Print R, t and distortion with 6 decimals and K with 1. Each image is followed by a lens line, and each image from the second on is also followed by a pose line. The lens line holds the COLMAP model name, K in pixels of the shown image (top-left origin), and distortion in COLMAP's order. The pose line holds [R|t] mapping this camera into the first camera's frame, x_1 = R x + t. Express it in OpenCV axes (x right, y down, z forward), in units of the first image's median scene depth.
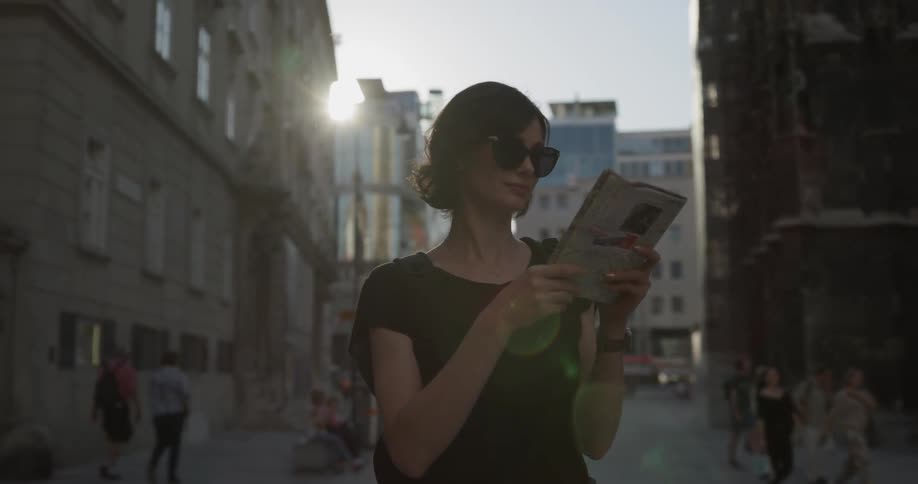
lens RADIAL K [[1086.1, 0, 459.0], [0, 1086.1, 242.0], [0, 0, 1]] dist [0.004728, 0.004714]
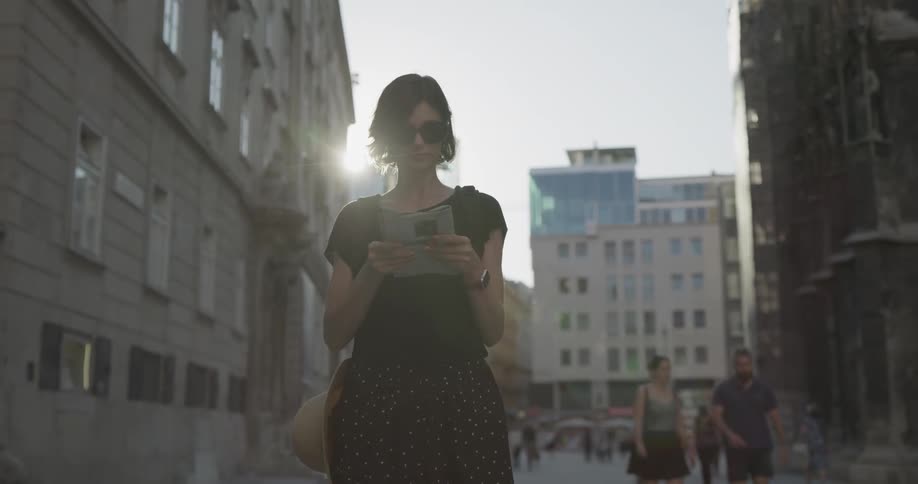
lens RADIAL K [[1071.6, 0, 459.0], [0, 1071.6, 242.0], [0, 0, 1]] dist [-0.016464, 0.030020]
pose [[0.999944, -0.003687, -0.009919, -0.022218], [0.003131, 0.998451, -0.055548, 0.032904], [0.010109, 0.055513, 0.998407, 0.110454]]
